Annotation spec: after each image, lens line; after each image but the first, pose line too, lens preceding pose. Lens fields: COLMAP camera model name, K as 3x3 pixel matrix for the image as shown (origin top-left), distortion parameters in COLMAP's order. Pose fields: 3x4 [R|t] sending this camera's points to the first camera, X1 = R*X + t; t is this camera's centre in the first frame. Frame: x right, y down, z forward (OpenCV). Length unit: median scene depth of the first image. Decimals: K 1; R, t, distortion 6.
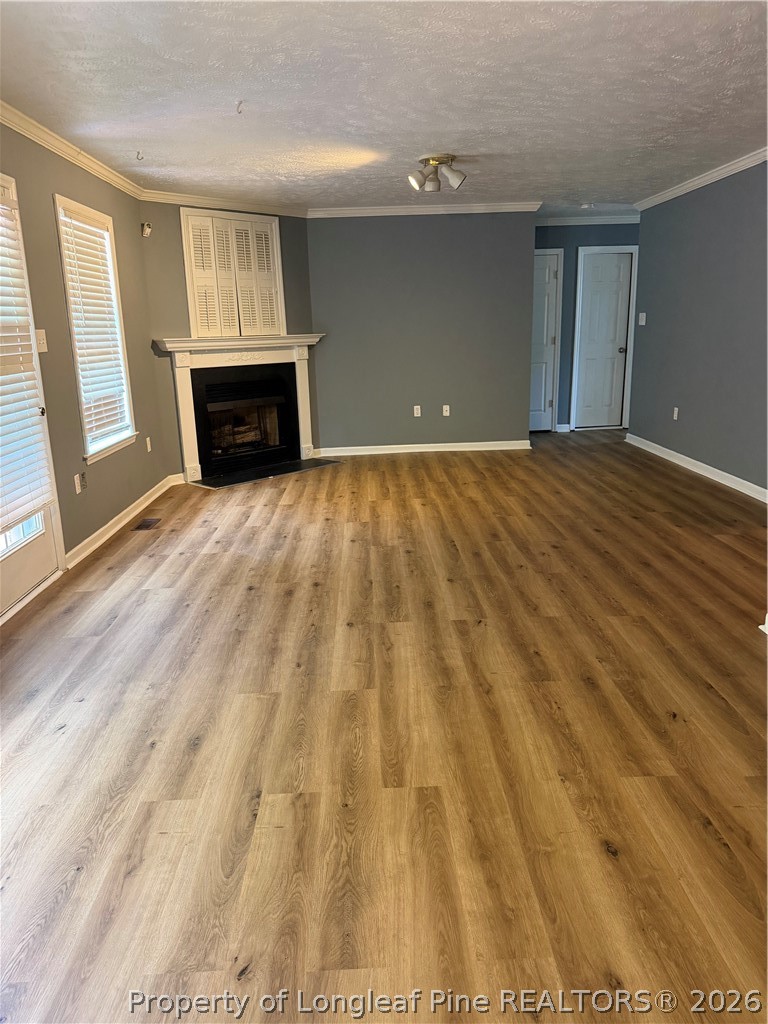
lens RADIAL K [[728.2, 0, 393.1], [0, 728.2, 514.0], [0, 0, 1]] dist [0.029947, -0.053950]
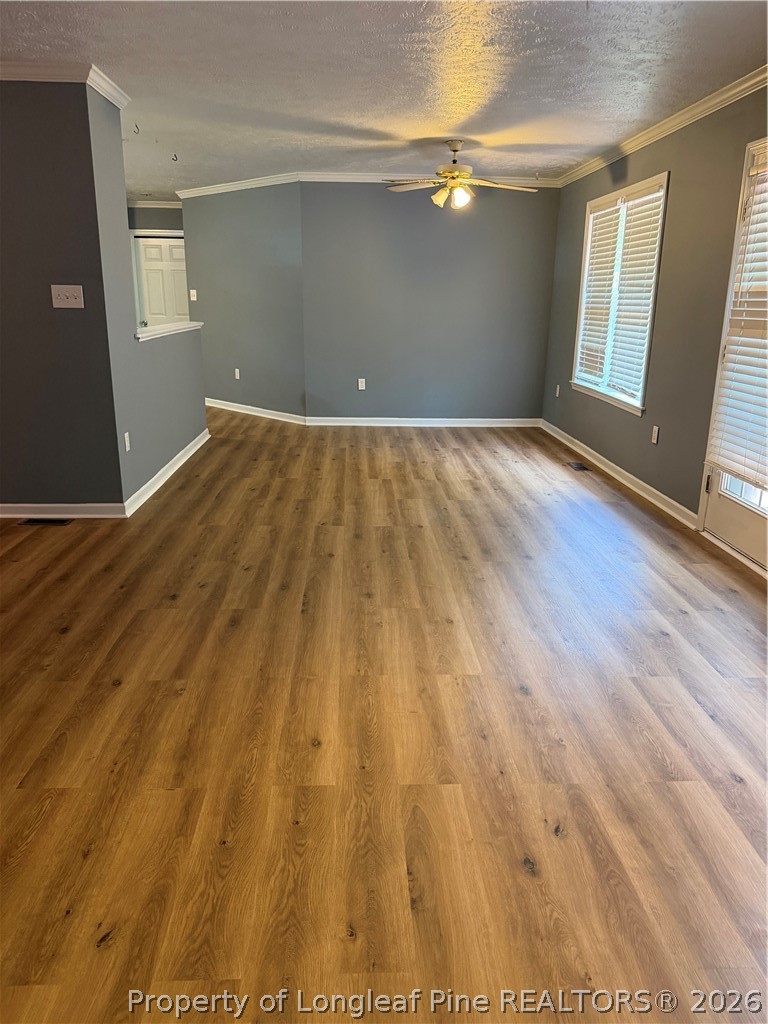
lens RADIAL K [[728.2, 0, 367.9], [0, 728.2, 528.1], [0, 0, 1]] dist [0.029947, -0.053950]
pose [[-0.999668, 0.008312, 0.024368, 0.002364], [0.019846, 0.851718, 0.523625, -0.348739], [-0.016403, 0.523935, -0.851600, 1.374535]]
